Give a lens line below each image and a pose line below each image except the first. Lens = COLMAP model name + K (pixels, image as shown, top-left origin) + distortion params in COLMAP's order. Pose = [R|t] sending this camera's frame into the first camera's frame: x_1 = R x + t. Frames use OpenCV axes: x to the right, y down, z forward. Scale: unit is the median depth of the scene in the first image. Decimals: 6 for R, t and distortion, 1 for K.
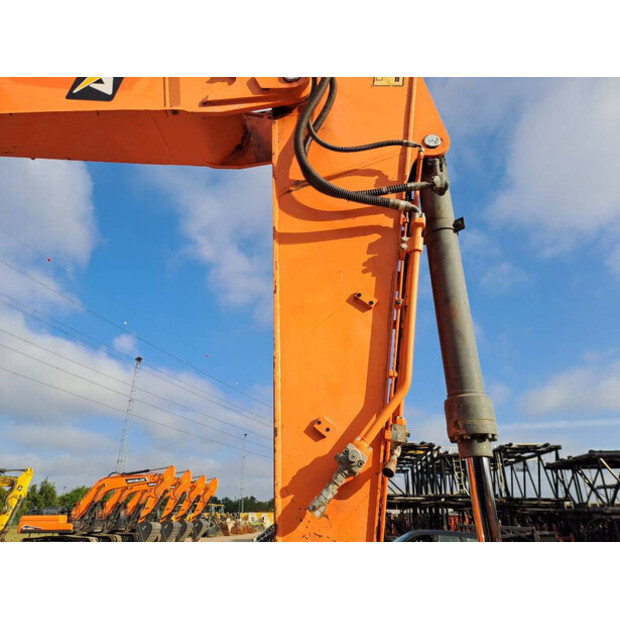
lens RADIAL K [[454.8, 0, 301.6], [0, 454.8, 308.4], [0, 0, 1]] dist [0.104777, -0.108245]
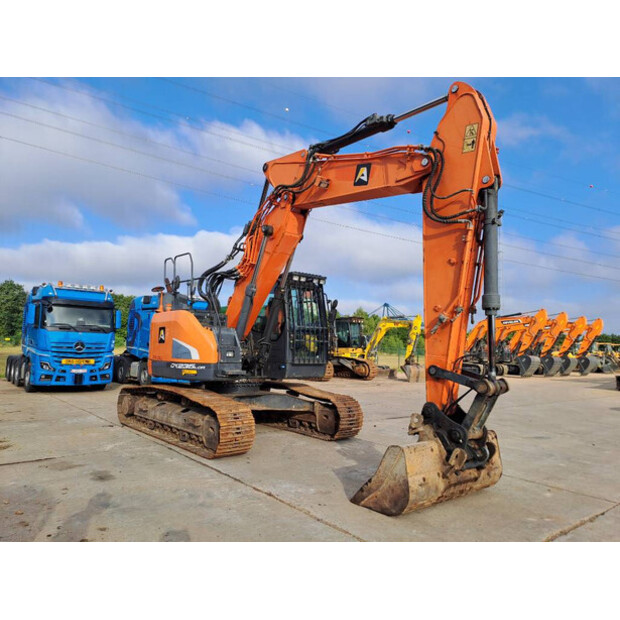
lens RADIAL K [[454.8, 0, 301.6], [0, 454.8, 308.4], [0, 0, 1]] dist [0.104777, -0.108245]
pose [[0.708453, -0.040982, -0.704567, 0.099894], [0.263957, 0.941248, 0.210663, -0.040119], [0.654539, -0.335220, 0.677648, -0.107874]]
